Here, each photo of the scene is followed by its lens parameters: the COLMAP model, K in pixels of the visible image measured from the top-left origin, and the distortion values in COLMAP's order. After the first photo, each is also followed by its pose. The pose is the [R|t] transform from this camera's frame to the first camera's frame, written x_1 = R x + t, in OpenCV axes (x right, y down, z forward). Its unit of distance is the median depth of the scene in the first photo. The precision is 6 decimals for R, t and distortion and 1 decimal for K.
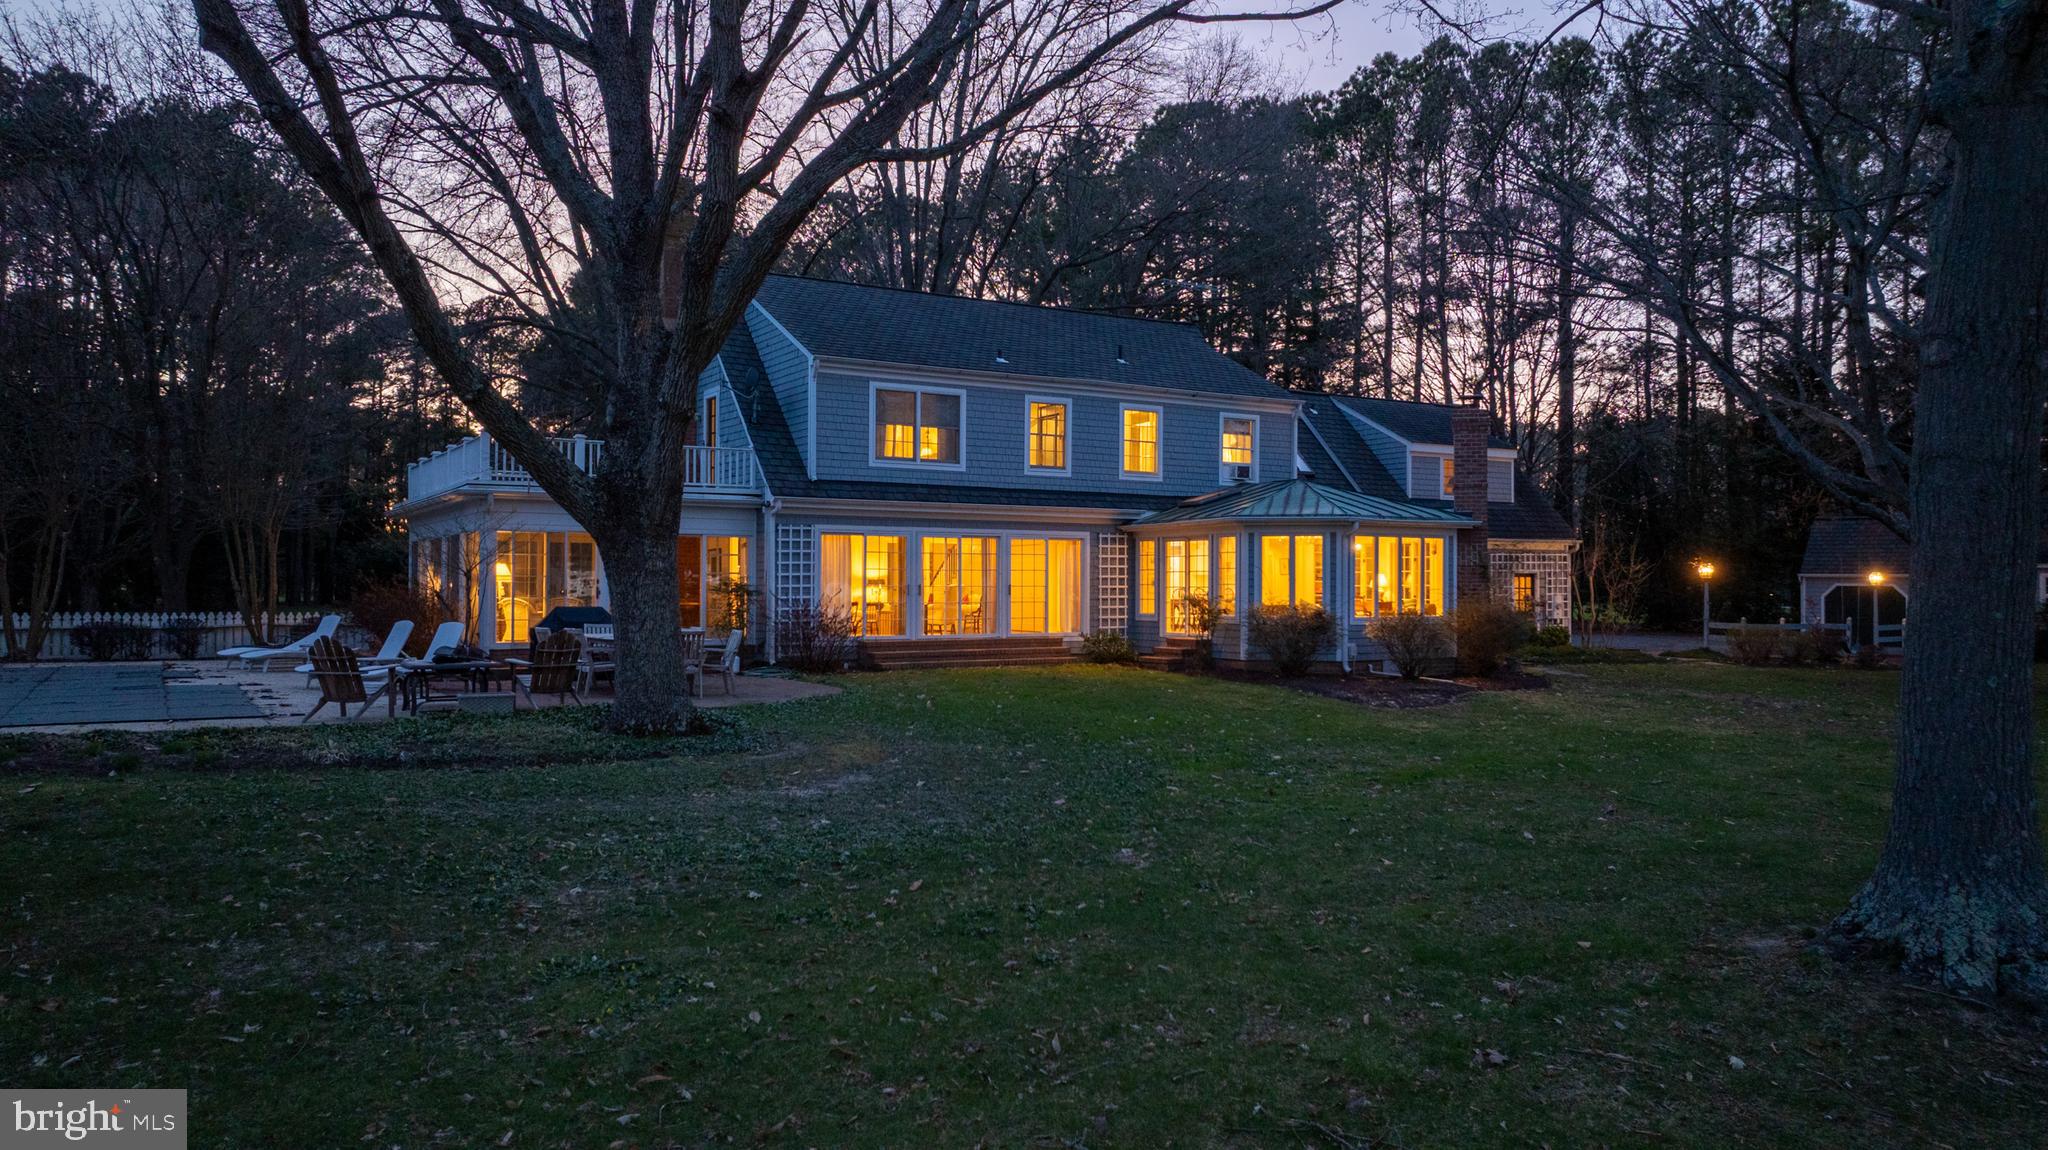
lens RADIAL K [[1453.6, 0, 1024.0], [0, 1453.6, 575.0], [0, 0, 1]] dist [-0.003974, -0.001053]
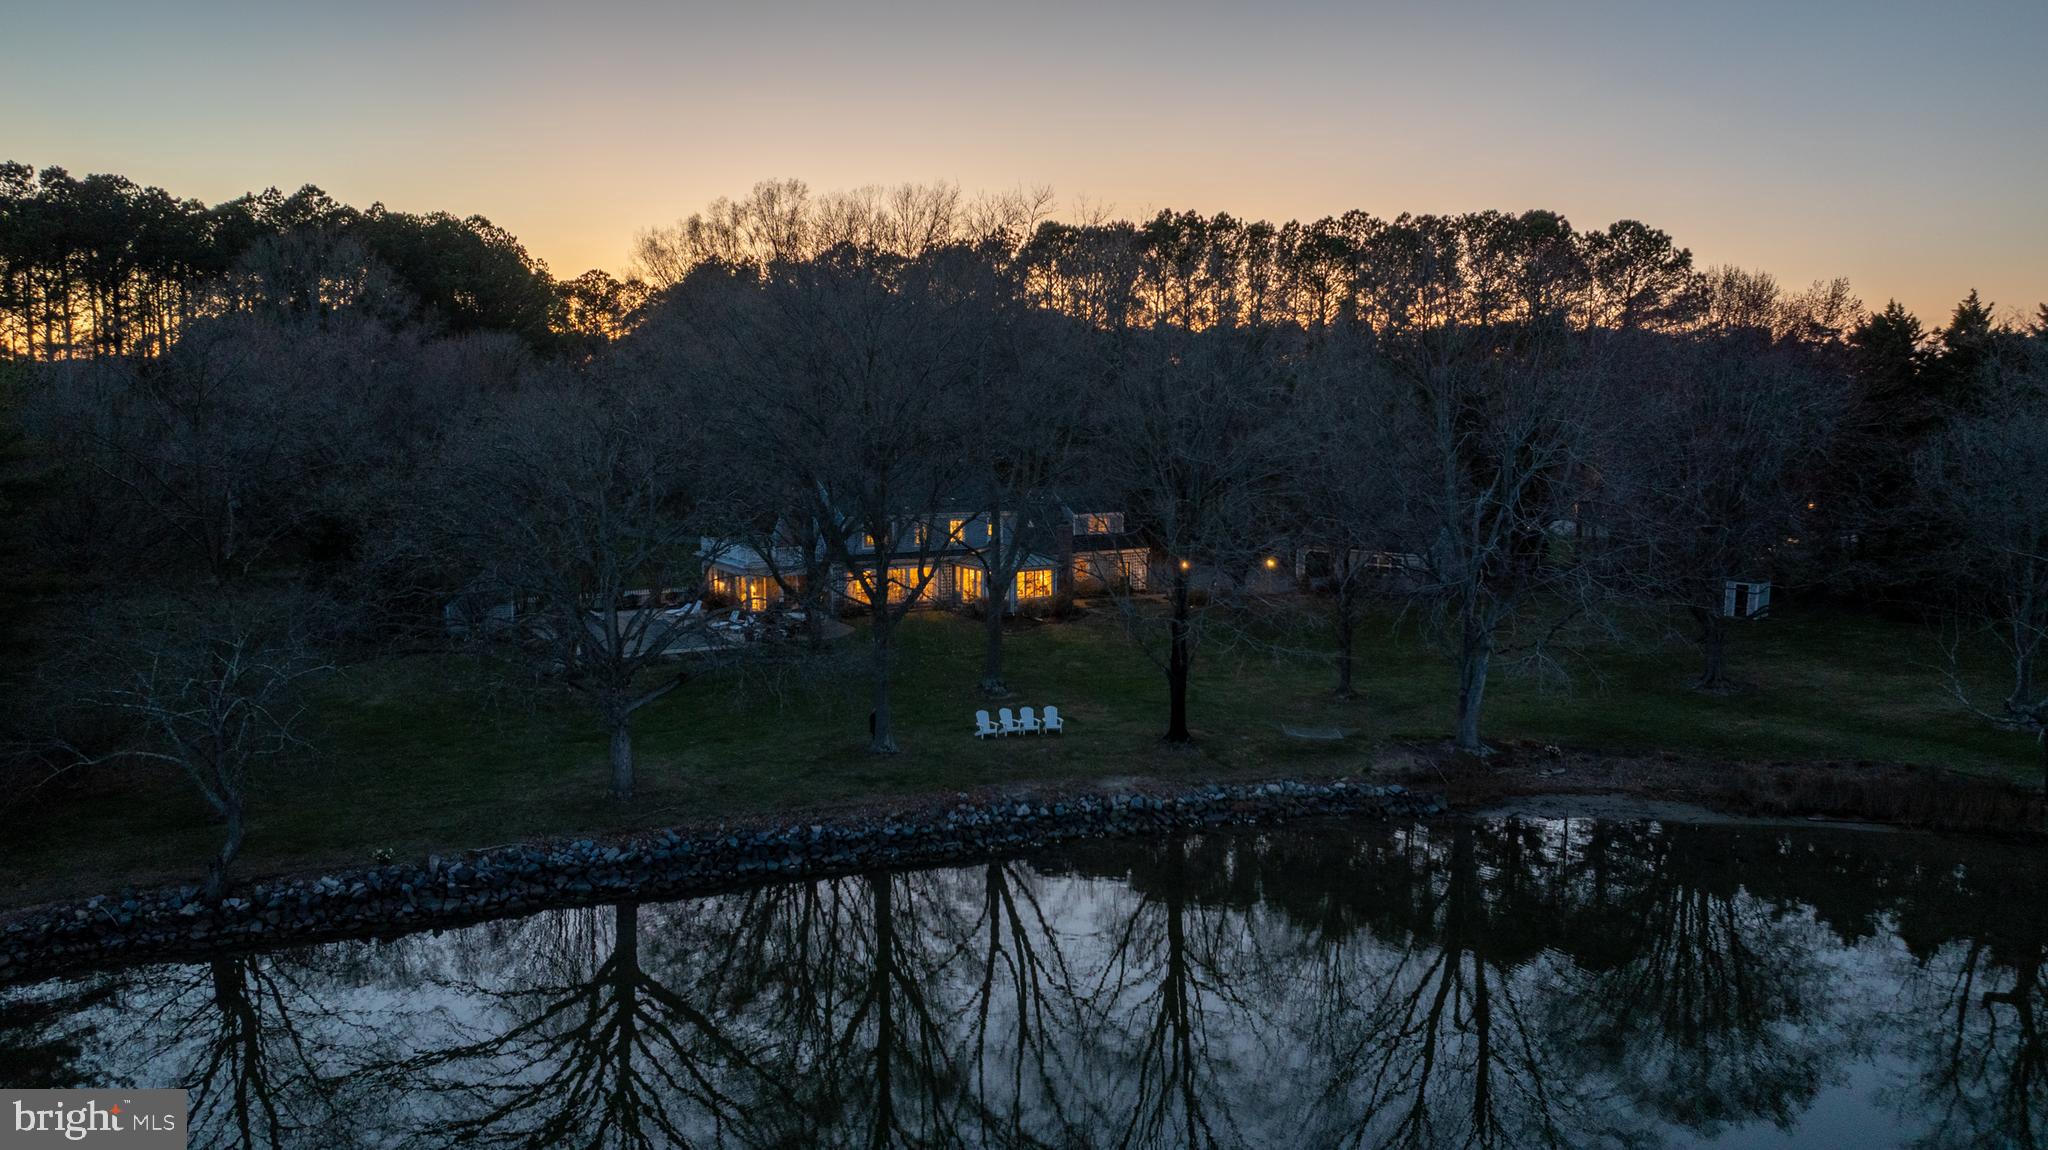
lens RADIAL K [[1440.1, 0, 1024.0], [0, 1440.1, 575.0], [0, 0, 1]] dist [-0.030015, -0.001120]
pose [[0.999997, 0.001319, -0.002108, 0.241006], [-0.001040, 0.991894, 0.127065, -0.404551], [0.002259, -0.127063, 0.991892, -2.020246]]
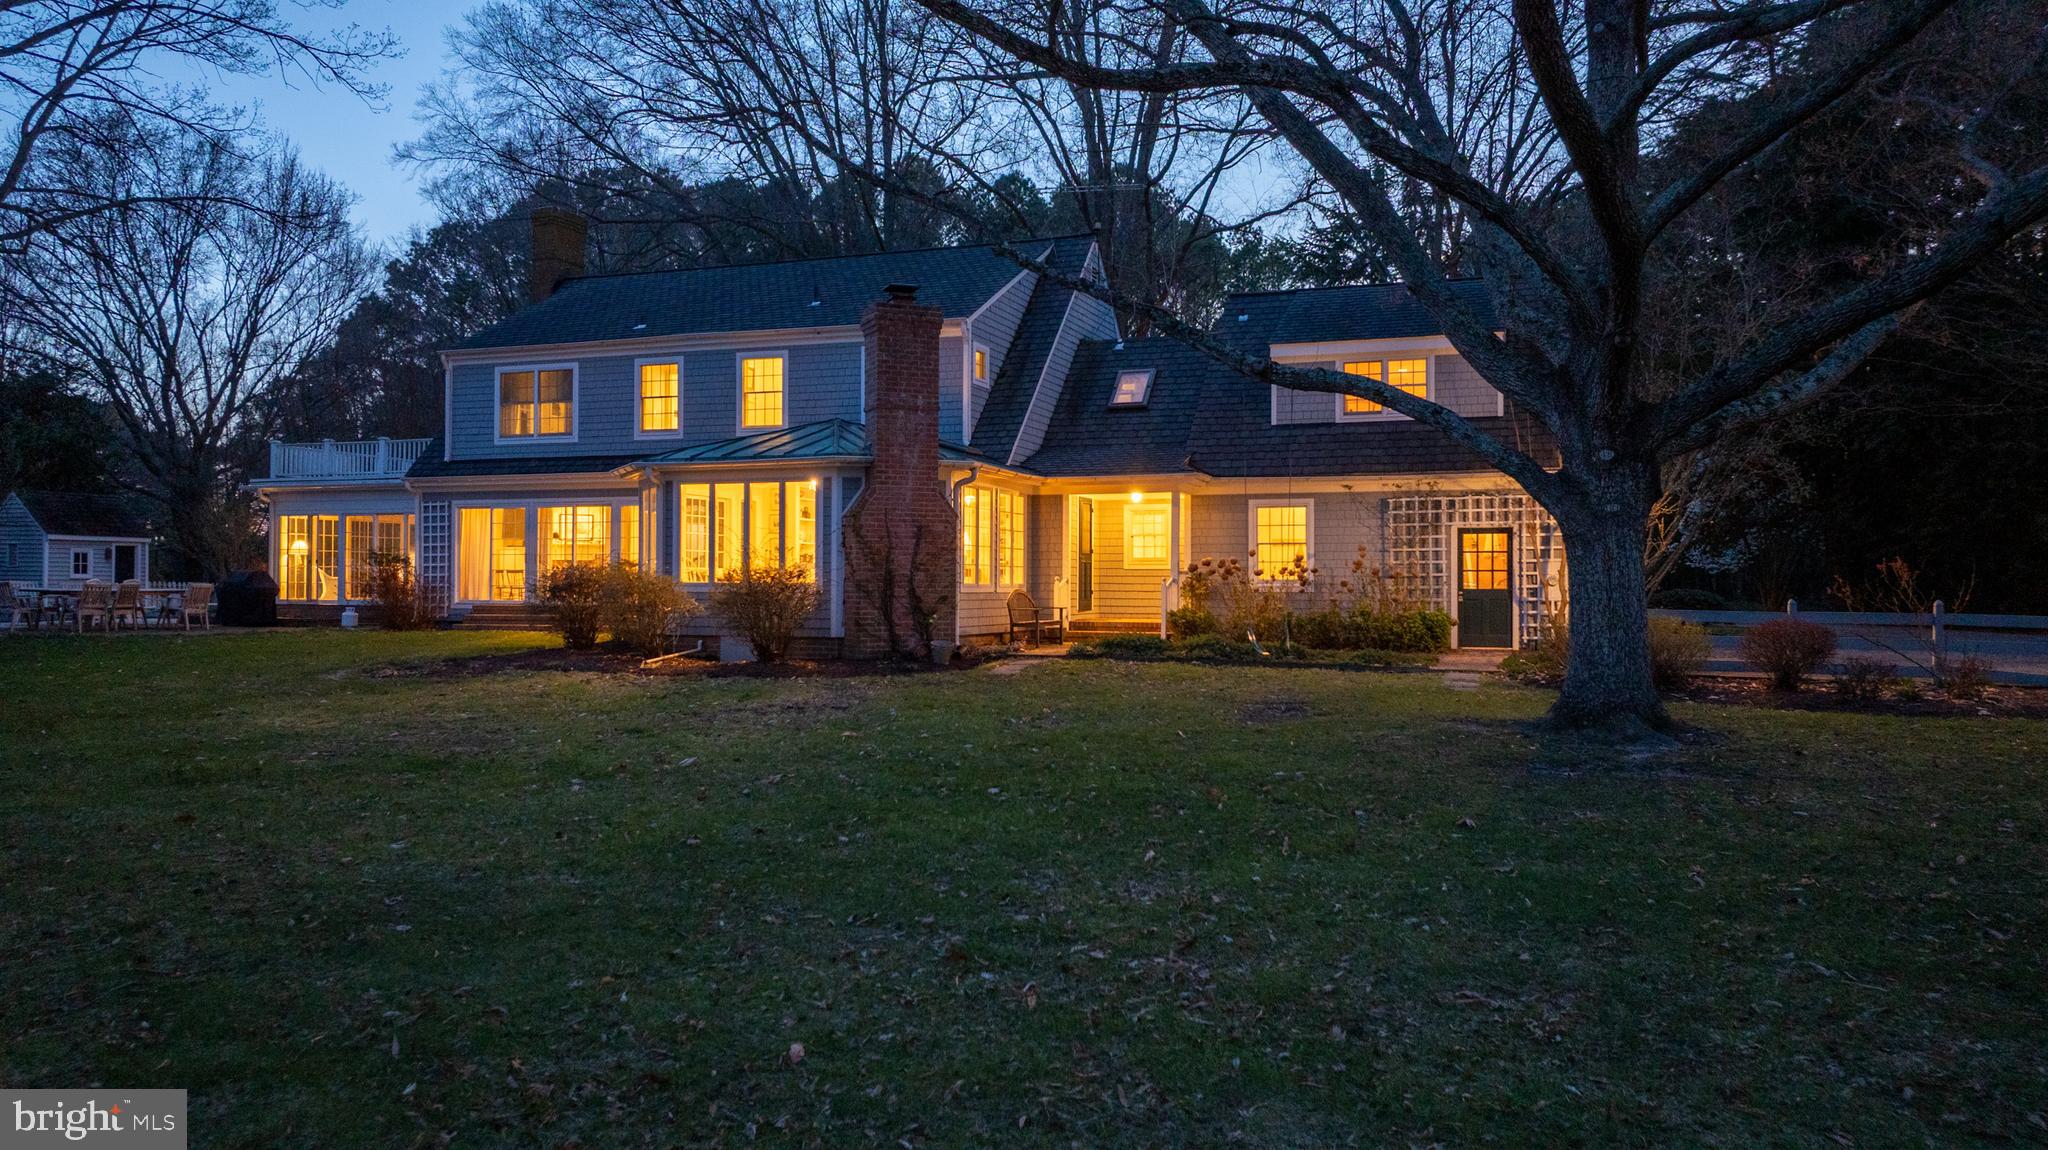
lens RADIAL K [[1490.0, 0, 1024.0], [0, 1490.0, 575.0], [0, 0, 1]] dist [-0.203021, -0.000230]
pose [[0.686810, 0.002421, -0.726833, 0.938599], [0.011059, 0.999844, 0.013780, 0.012289], [0.726753, -0.017502, 0.686676, 0.528971]]
